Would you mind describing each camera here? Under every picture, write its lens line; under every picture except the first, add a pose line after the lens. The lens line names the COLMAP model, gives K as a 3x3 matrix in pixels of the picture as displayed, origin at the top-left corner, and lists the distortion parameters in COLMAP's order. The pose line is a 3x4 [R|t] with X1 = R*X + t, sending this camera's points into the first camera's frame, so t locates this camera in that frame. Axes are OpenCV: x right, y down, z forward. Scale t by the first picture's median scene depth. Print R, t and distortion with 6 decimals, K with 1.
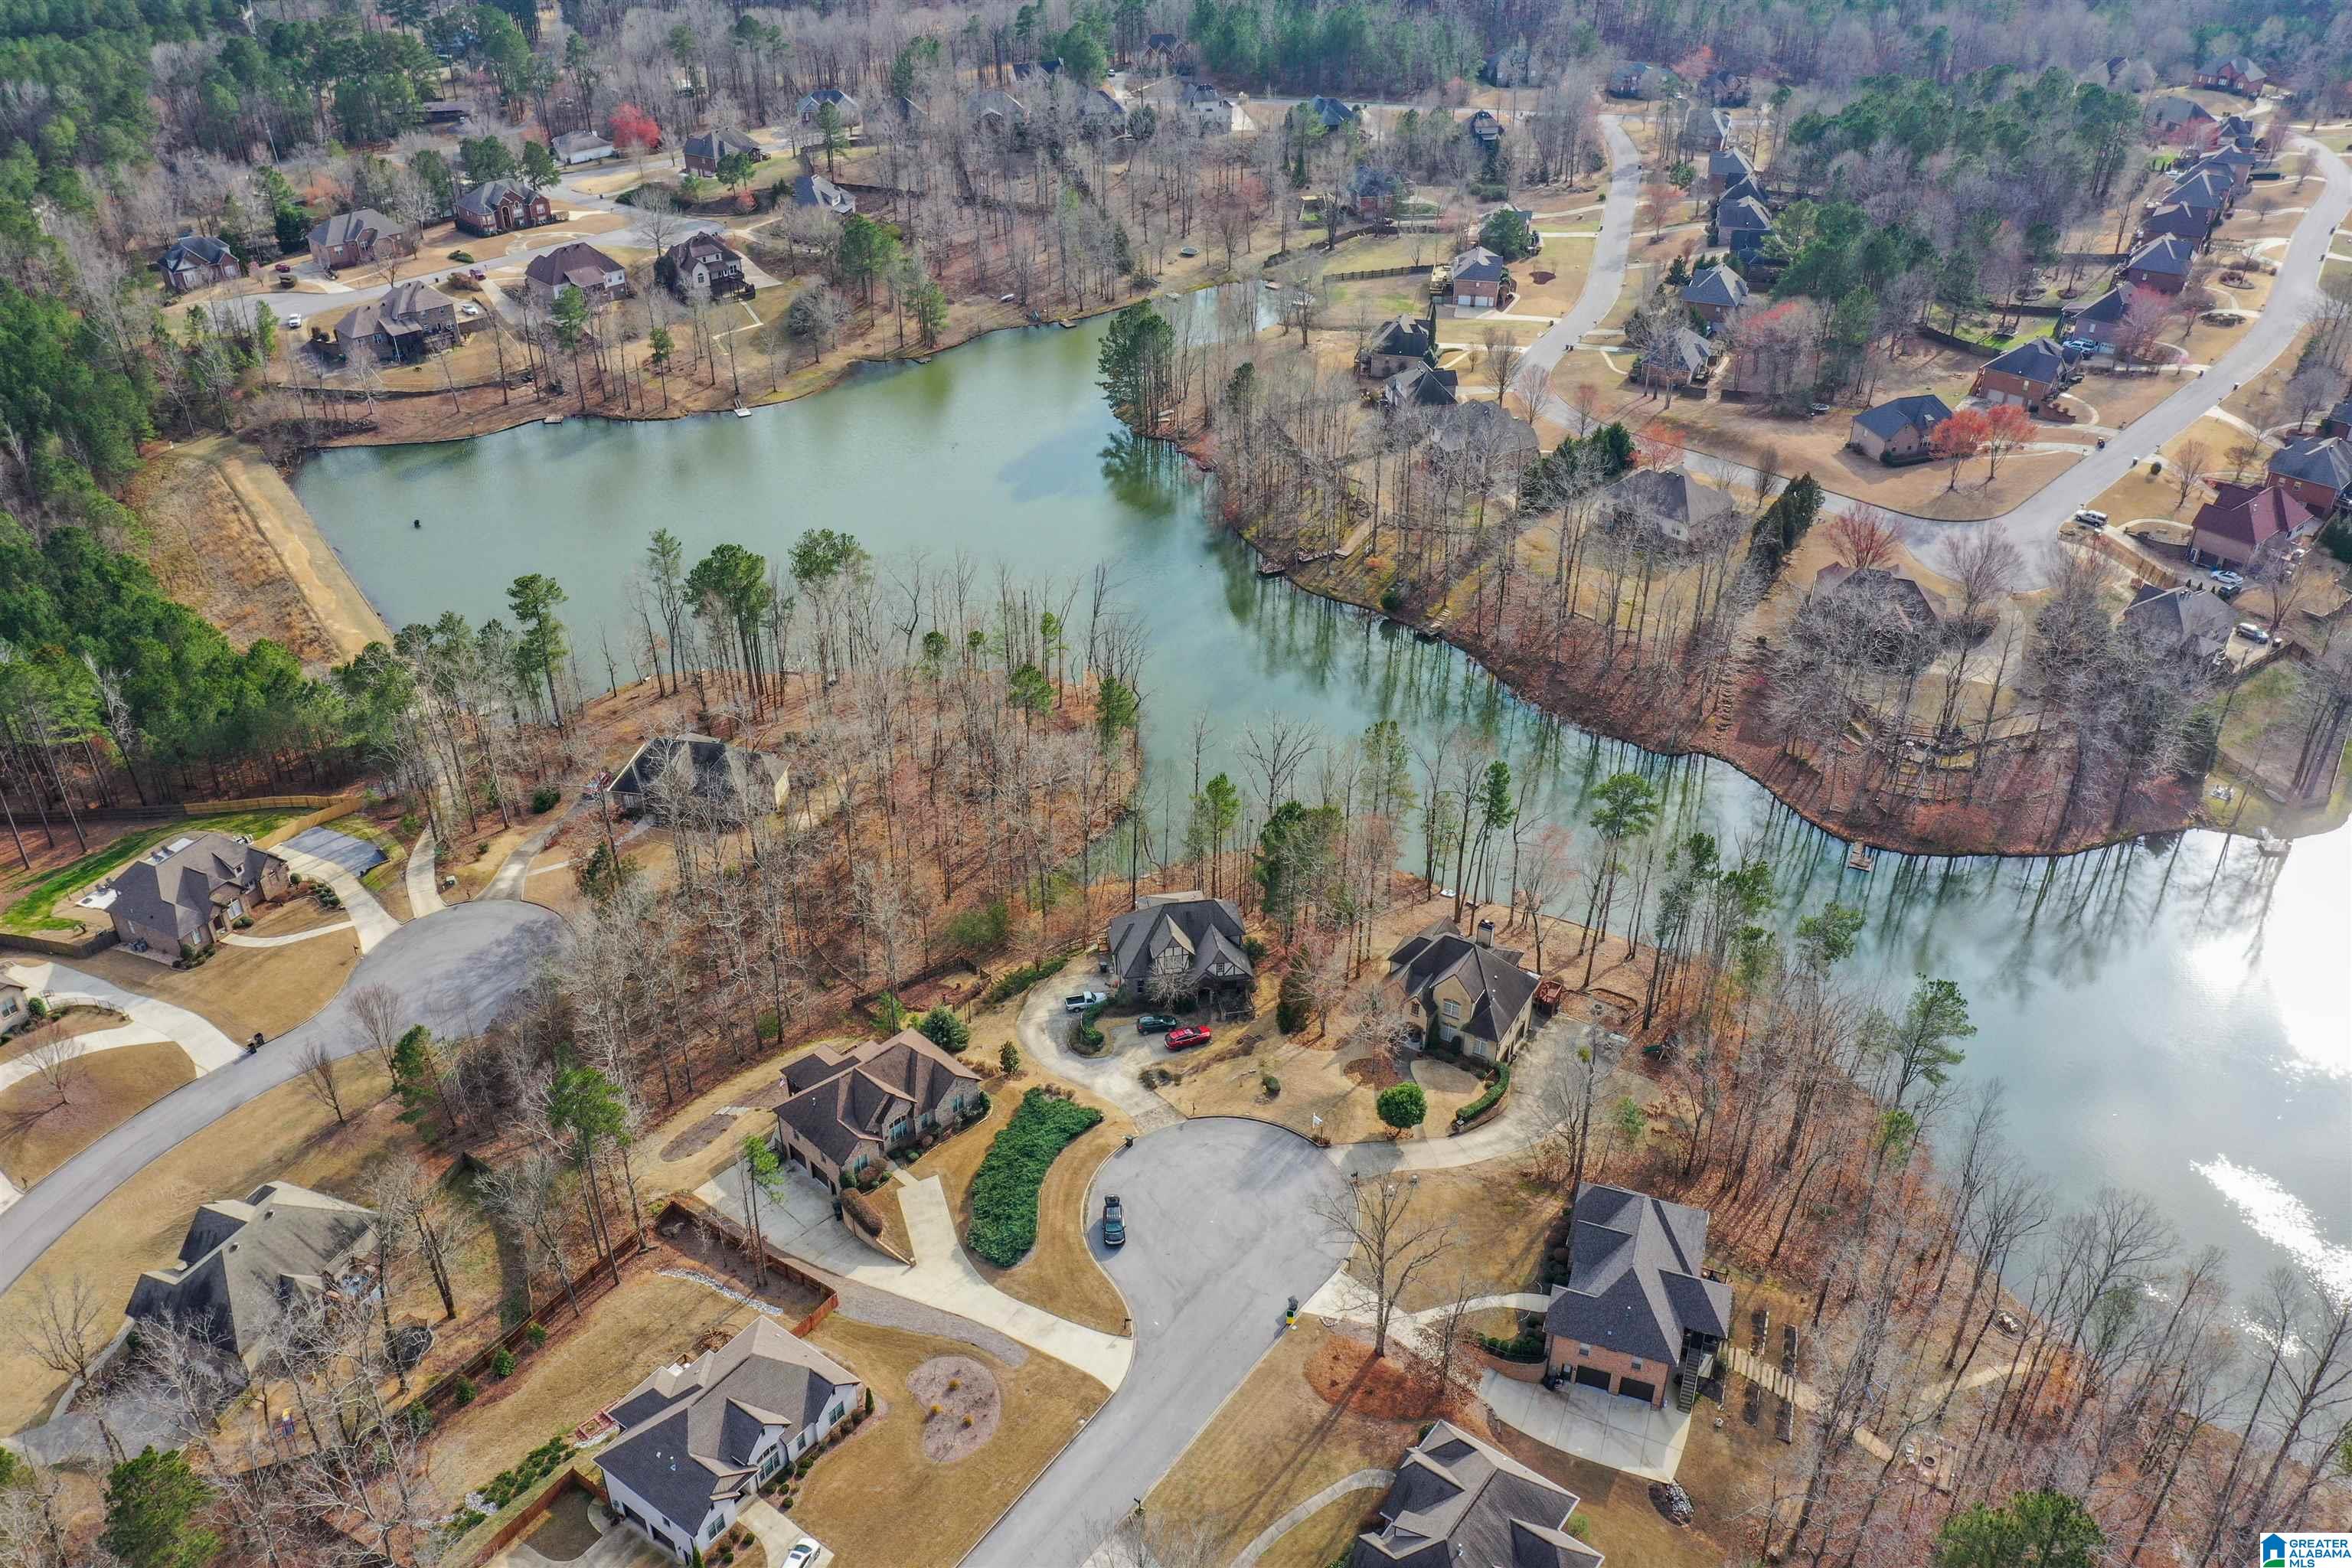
lens RADIAL K [[1841.4, 0, 1176.0], [0, 1841.4, 784.0], [0, 0, 1]] dist [0.001803, -0.004038]
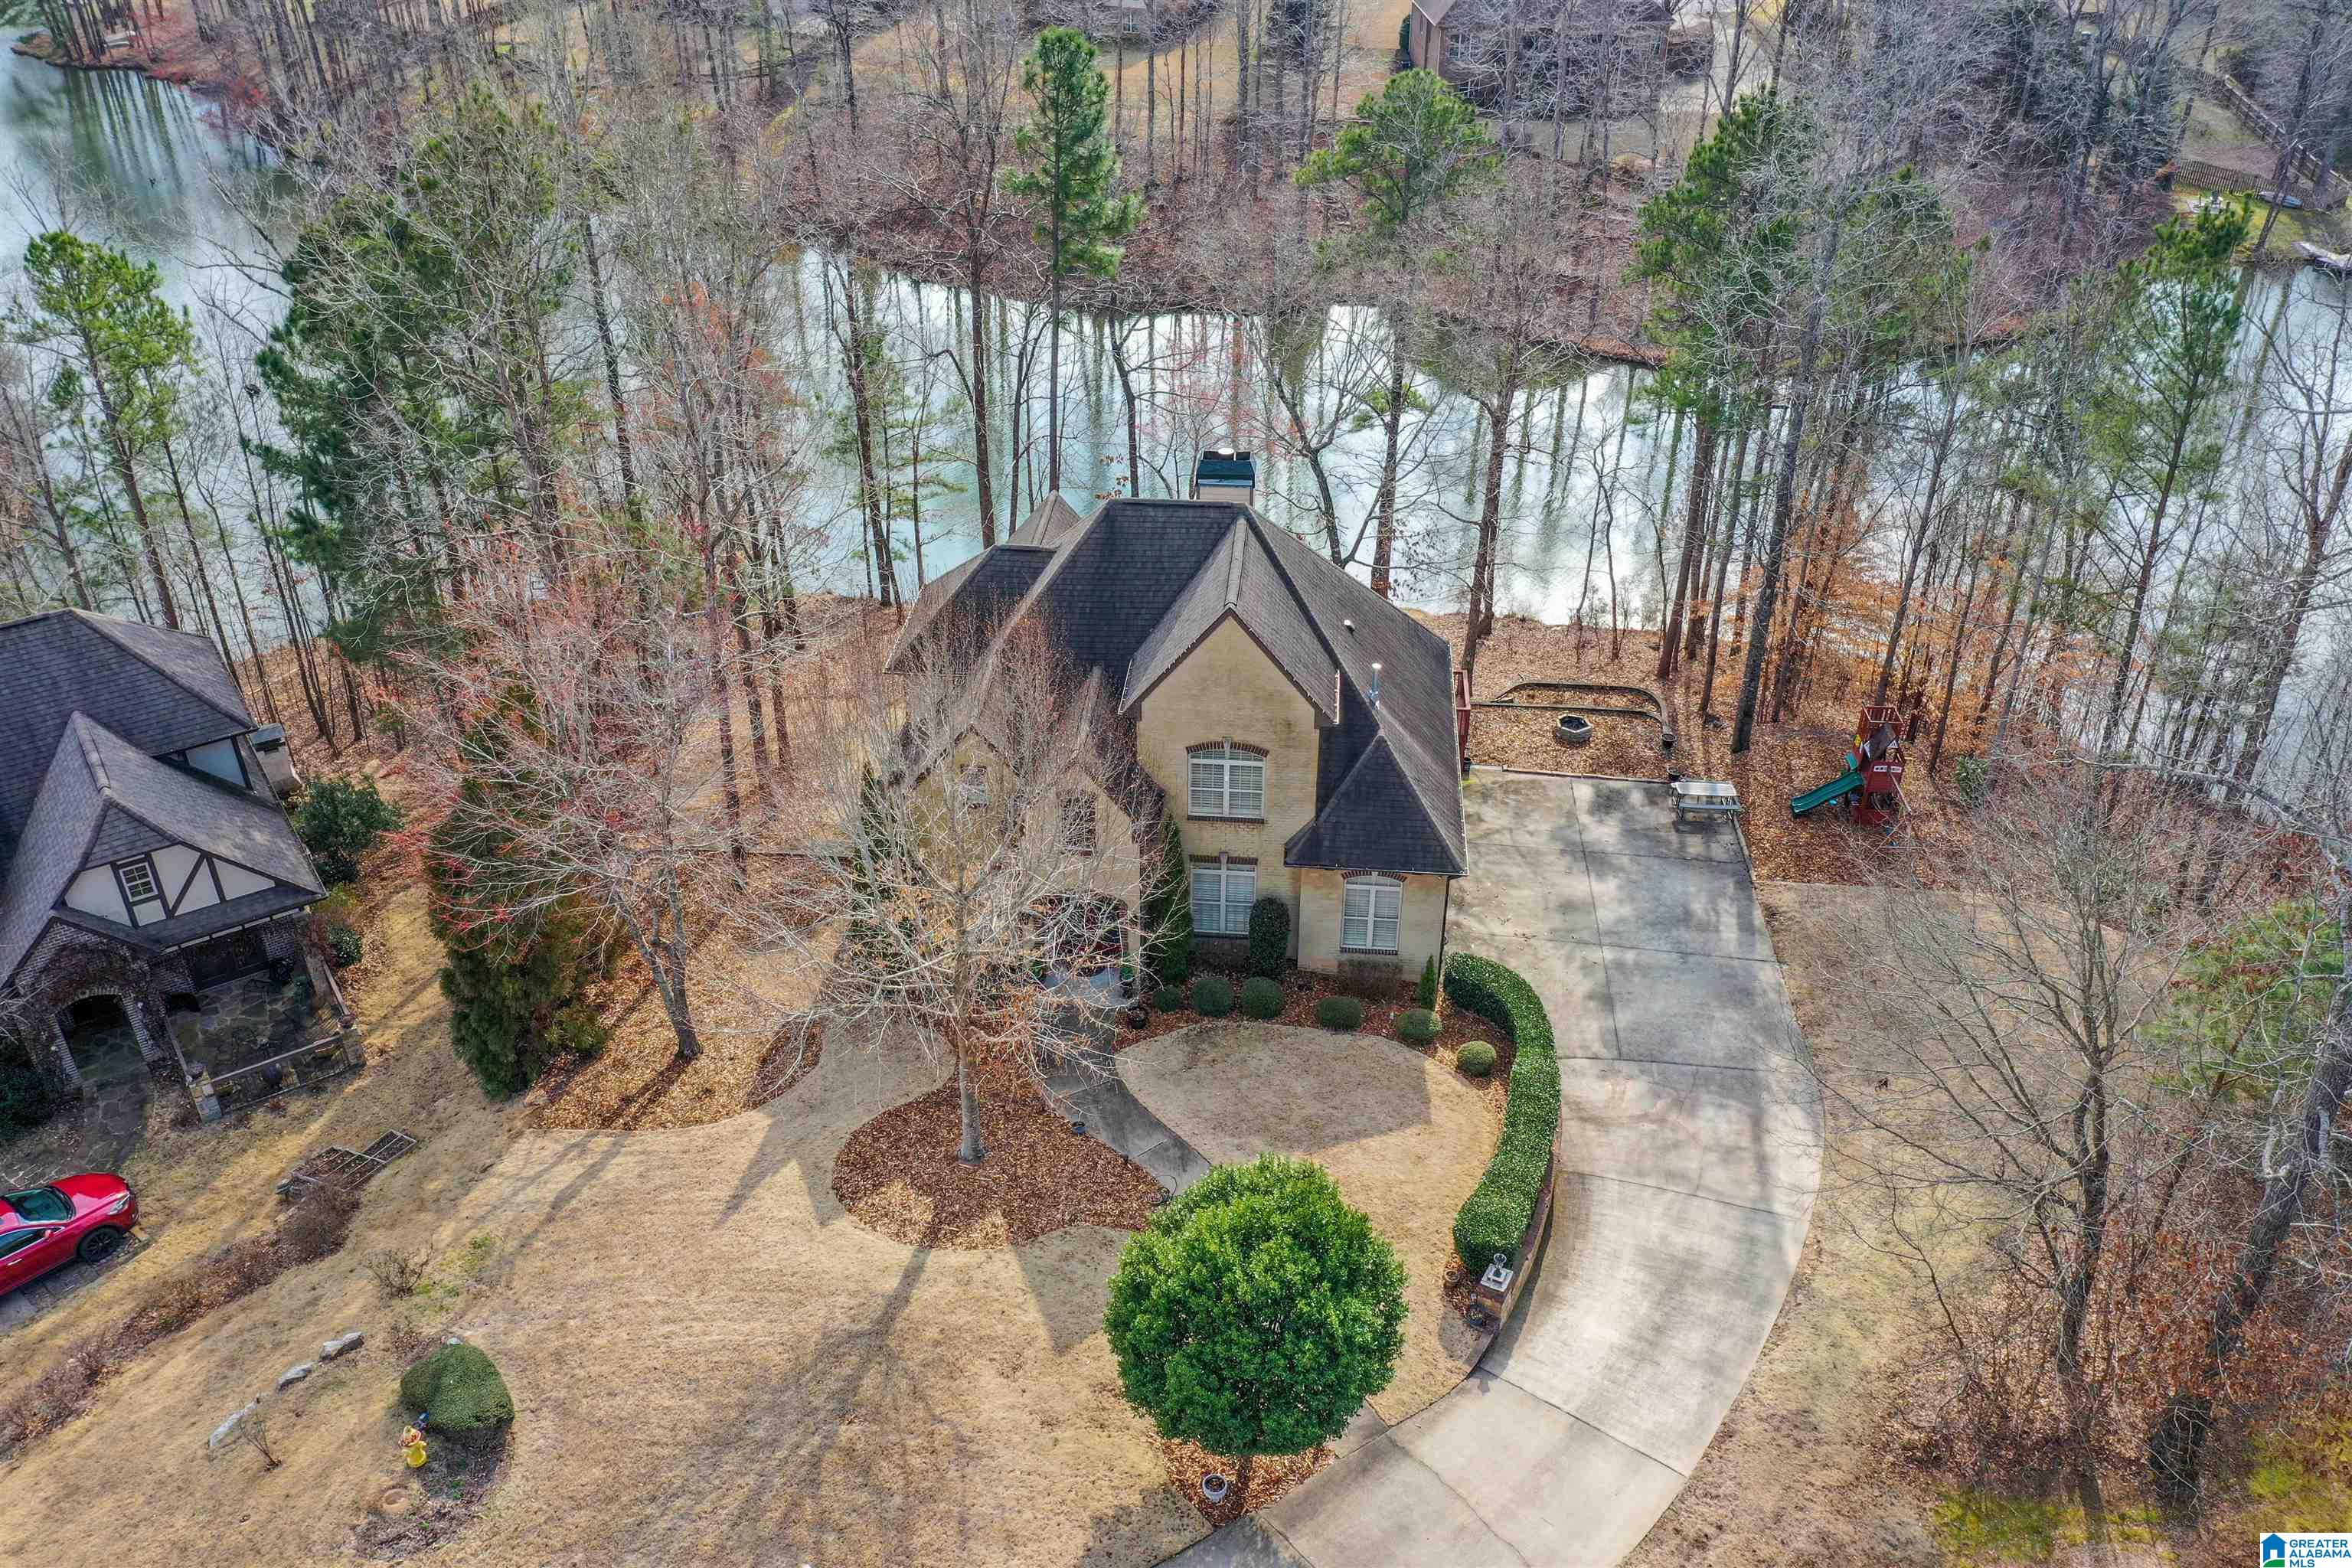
lens RADIAL K [[1841.4, 0, 1176.0], [0, 1841.4, 784.0], [0, 0, 1]] dist [0.001803, -0.004038]
pose [[0.908398, -0.220142, 0.355457, 0.062968], [0.221885, 0.974392, 0.036418, 0.112368], [-0.354372, 0.045789, 0.933983, 0.789645]]
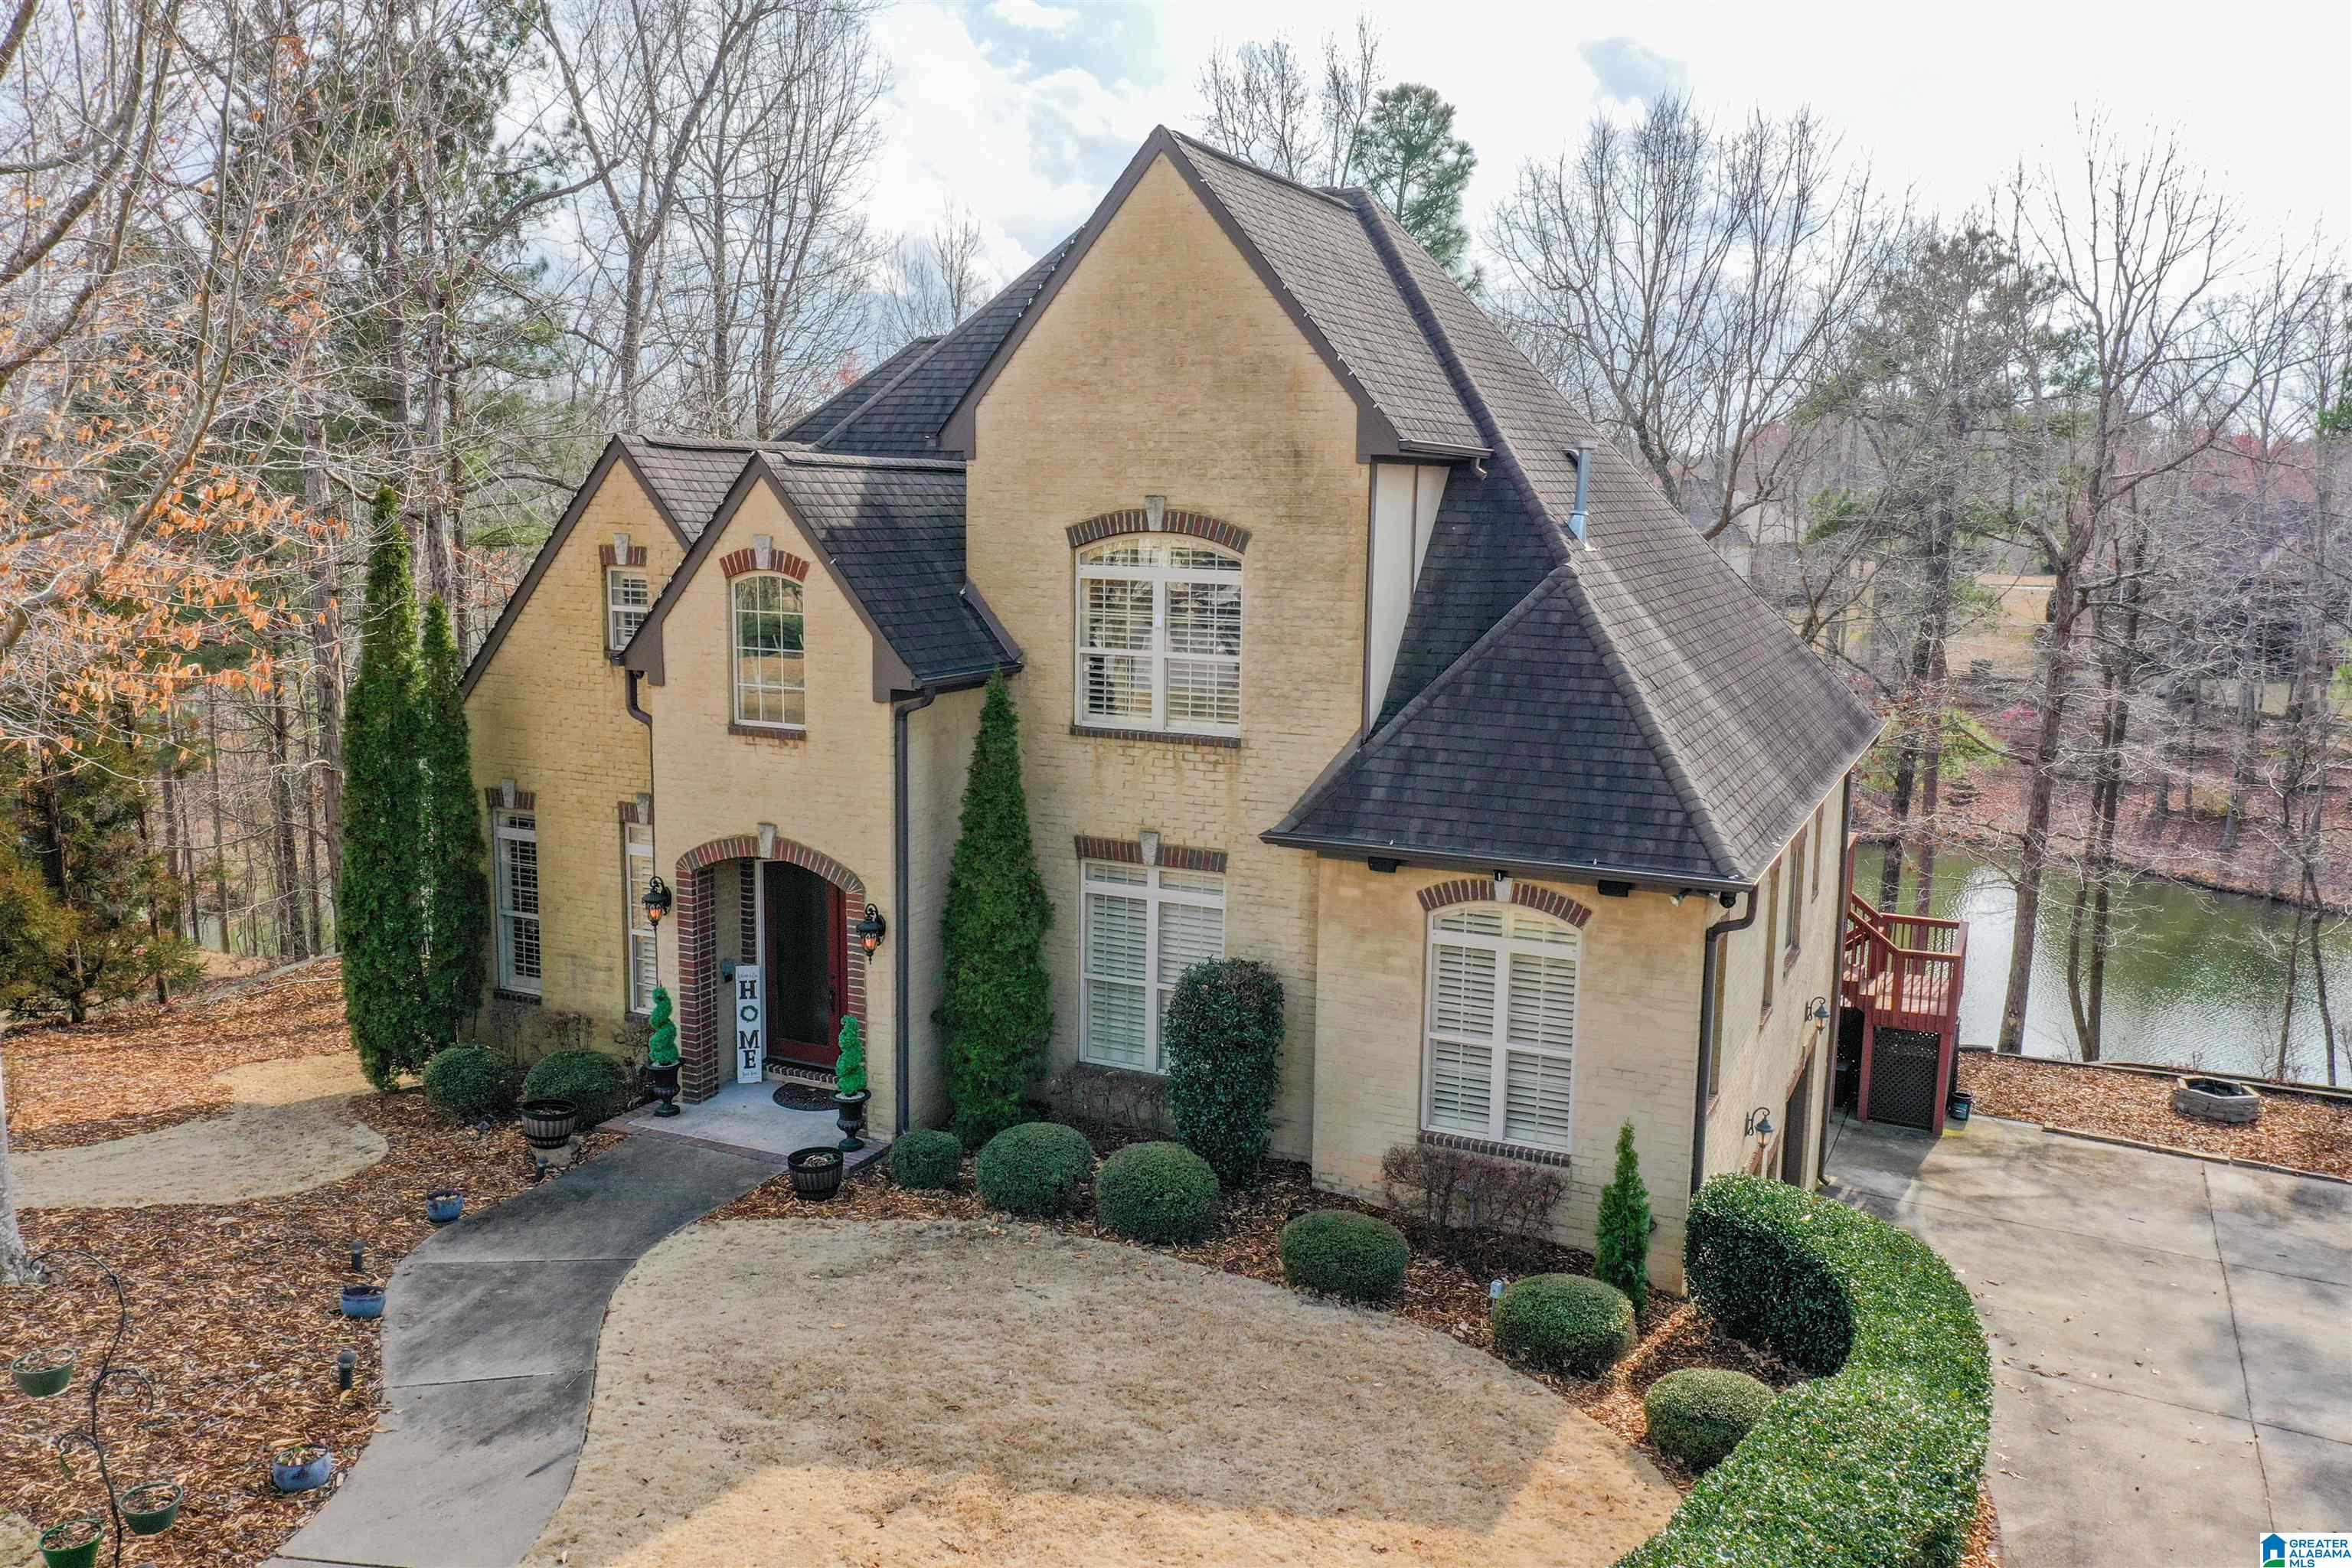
lens RADIAL K [[1863.4, 0, 1176.0], [0, 1863.4, 784.0], [0, 0, 1]] dist [0.019224, -0.002709]
pose [[0.997088, 0.002403, 0.076224, 0.143504], [0.027899, 0.918725, -0.393911, 0.166147], [-0.070976, 0.394890, 0.915983, 0.916968]]
